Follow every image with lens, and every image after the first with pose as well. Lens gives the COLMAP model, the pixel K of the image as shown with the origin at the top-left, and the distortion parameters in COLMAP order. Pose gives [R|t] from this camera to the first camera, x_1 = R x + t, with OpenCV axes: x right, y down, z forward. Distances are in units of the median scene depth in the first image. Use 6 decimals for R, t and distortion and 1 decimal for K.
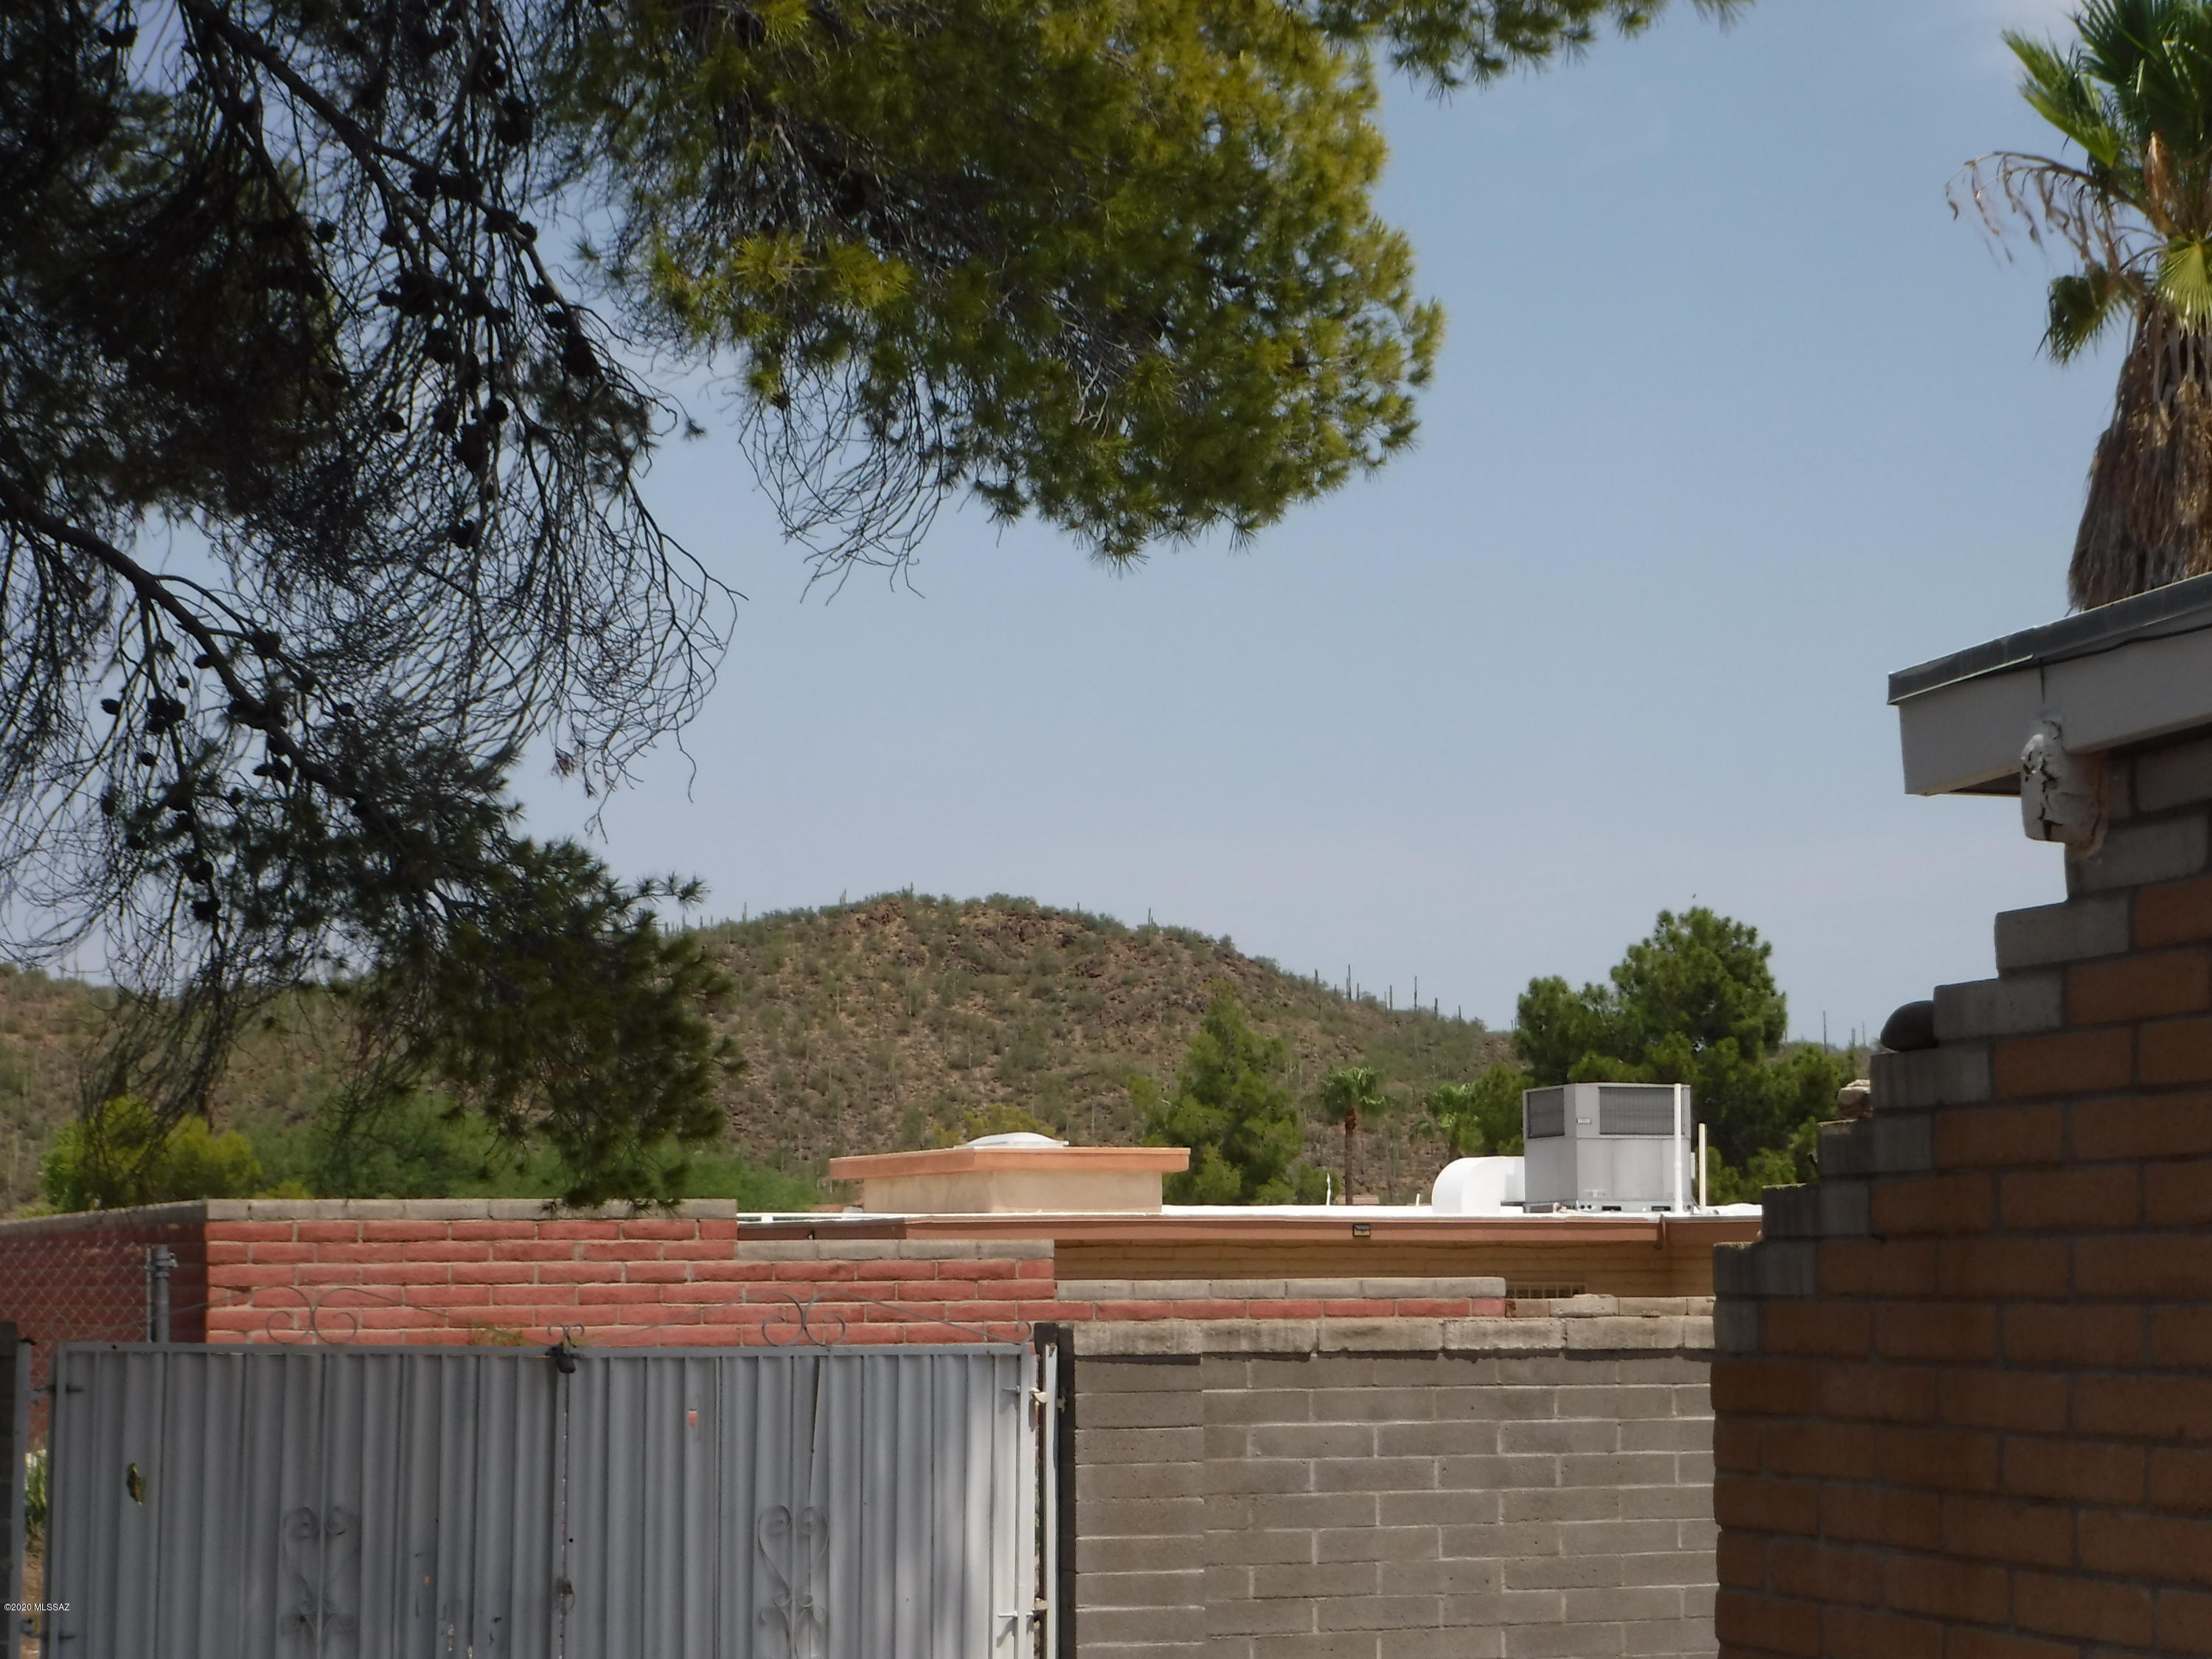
lens RADIAL K [[3944.4, 0, 1106.0], [0, 3944.4, 829.5], [0, 0, 1]] dist [-0.019465, -0.293927]
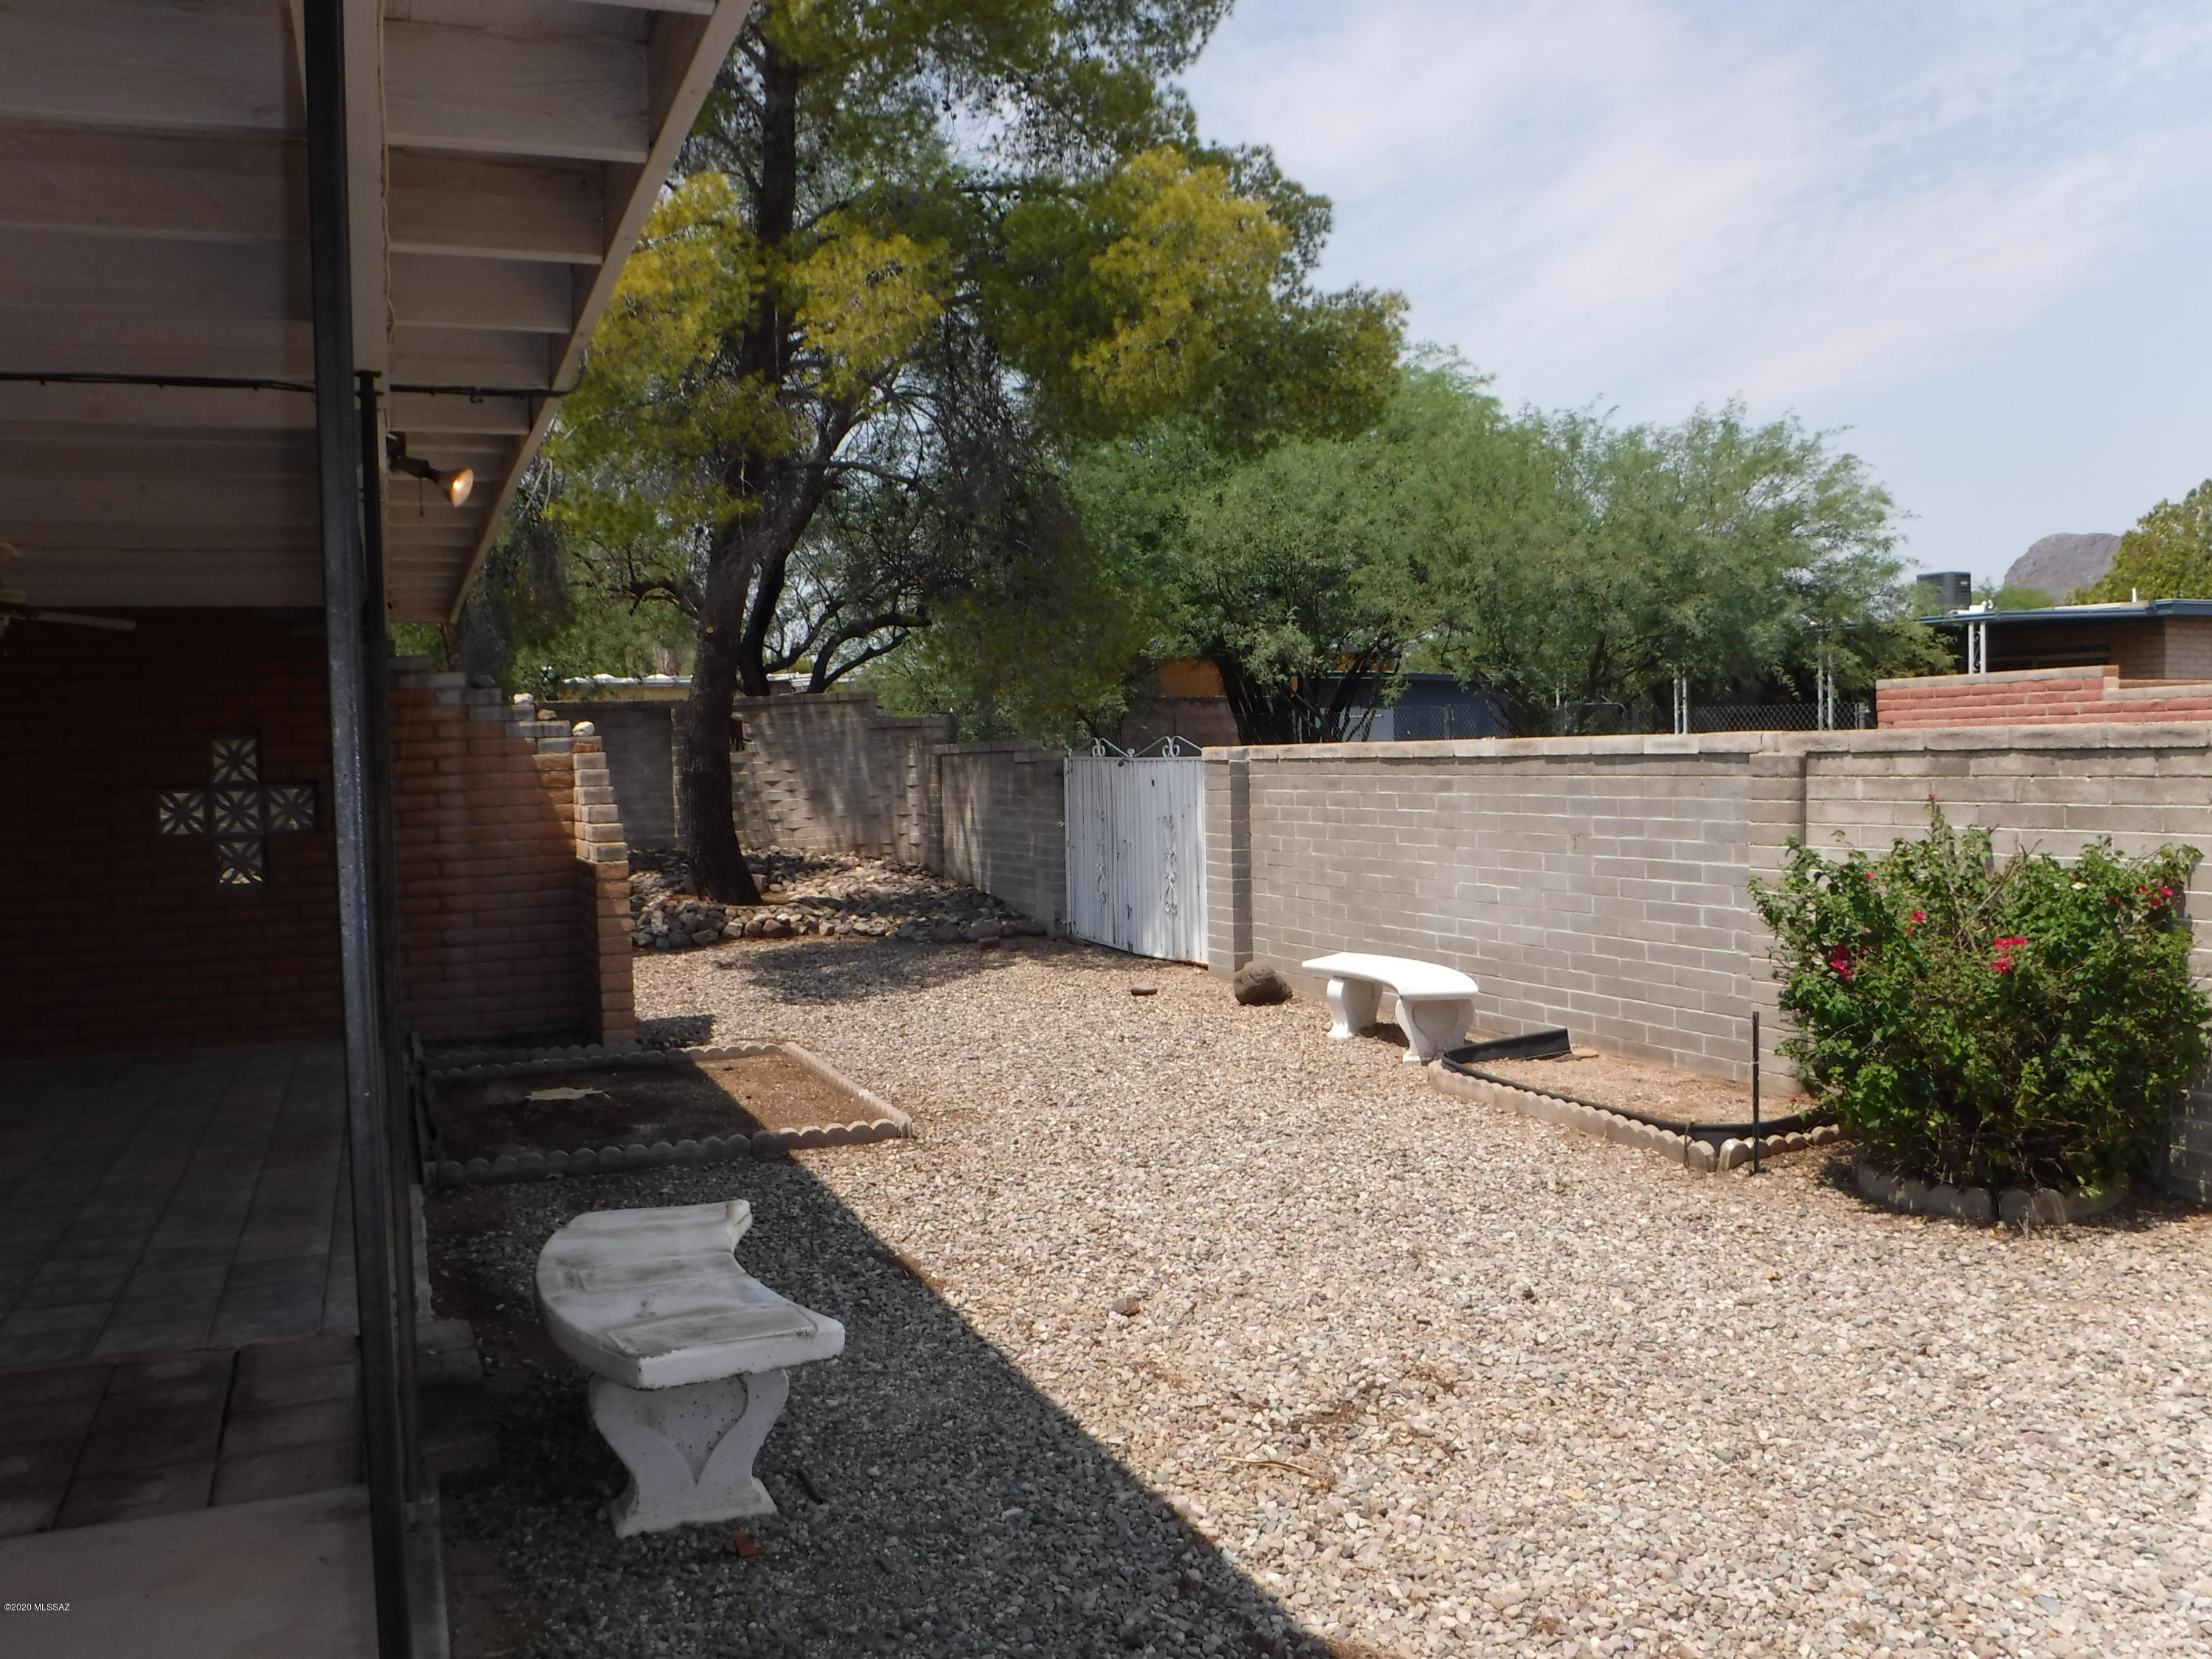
lens RADIAL K [[1885.8, 0, 1086.0], [0, 1885.8, 830.4], [0, 0, 1]] dist [-0.065801, 0.045195]
pose [[0.008198, 0.038271, -0.999234, 1.109062], [0.139599, 0.989438, 0.039041, 0.111739], [0.990174, -0.139812, 0.002768, 0.856227]]
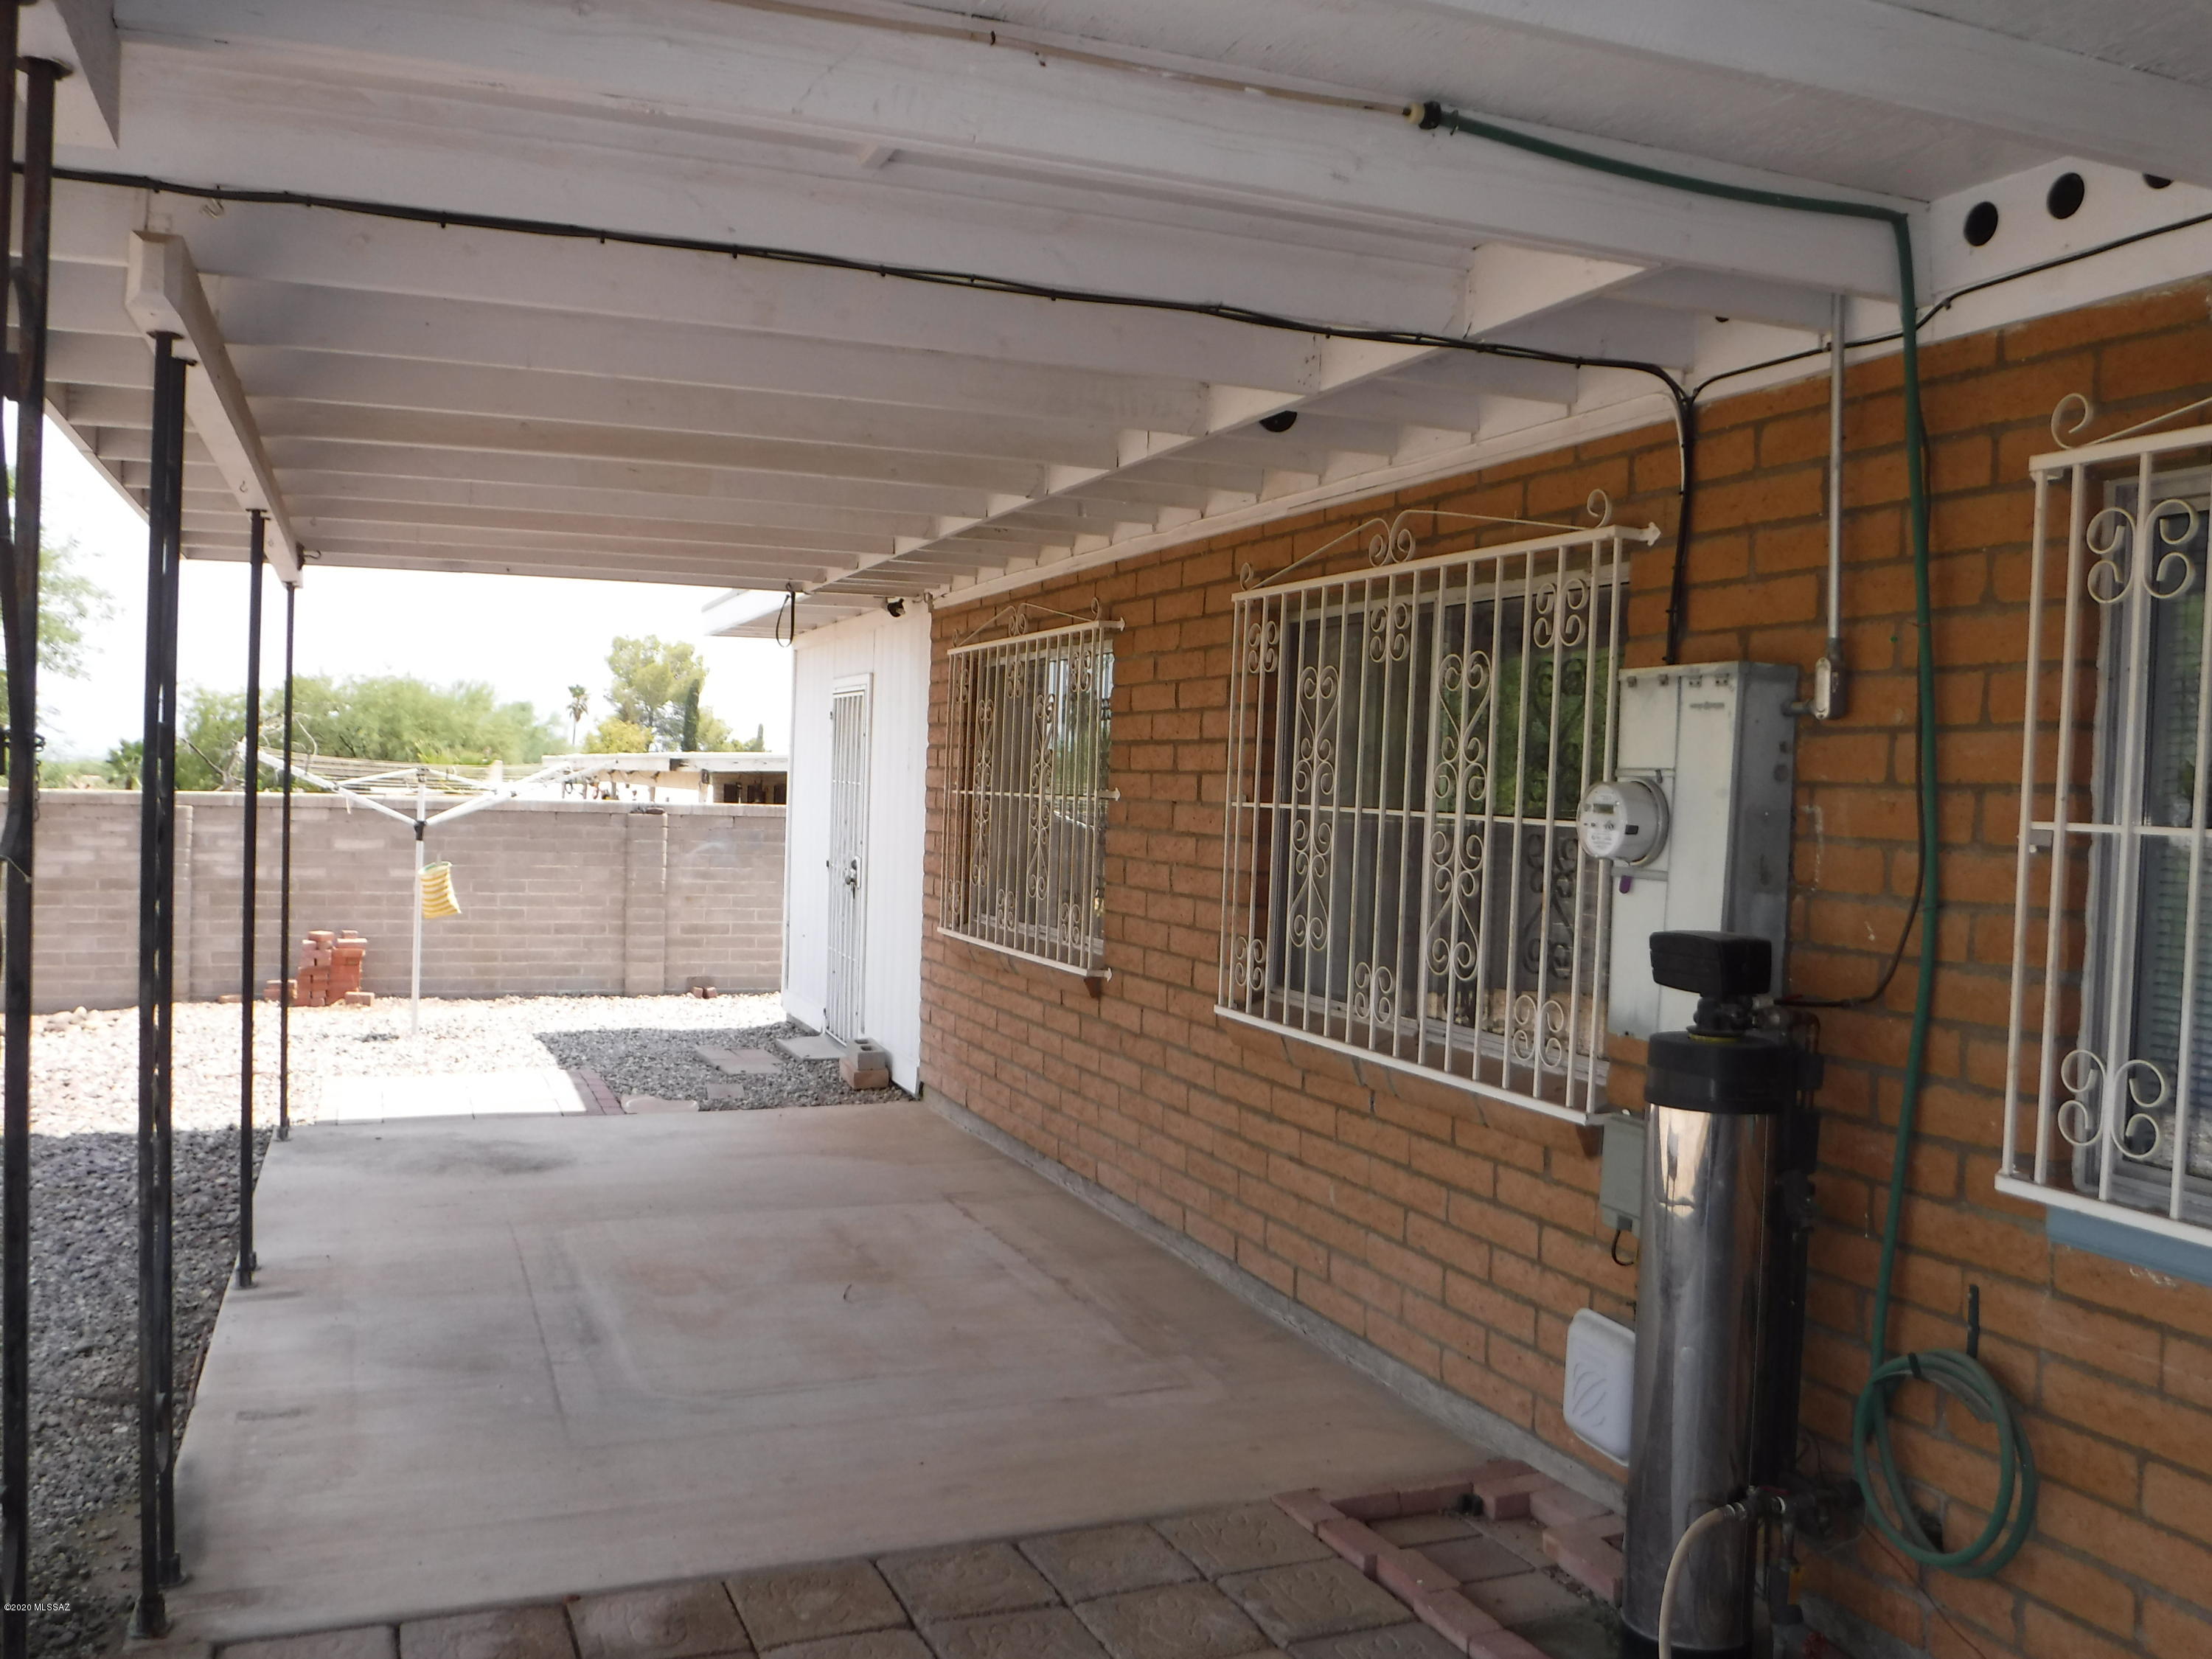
lens RADIAL K [[1885.8, 0, 1086.0], [0, 1885.8, 830.4], [0, 0, 1]] dist [-0.065801, 0.045195]
pose [[-0.020172, -0.030280, 0.999338, 0.461552], [-0.138981, 0.989922, 0.027190, 0.074791], [-0.990090, -0.138341, -0.024177, 0.589965]]
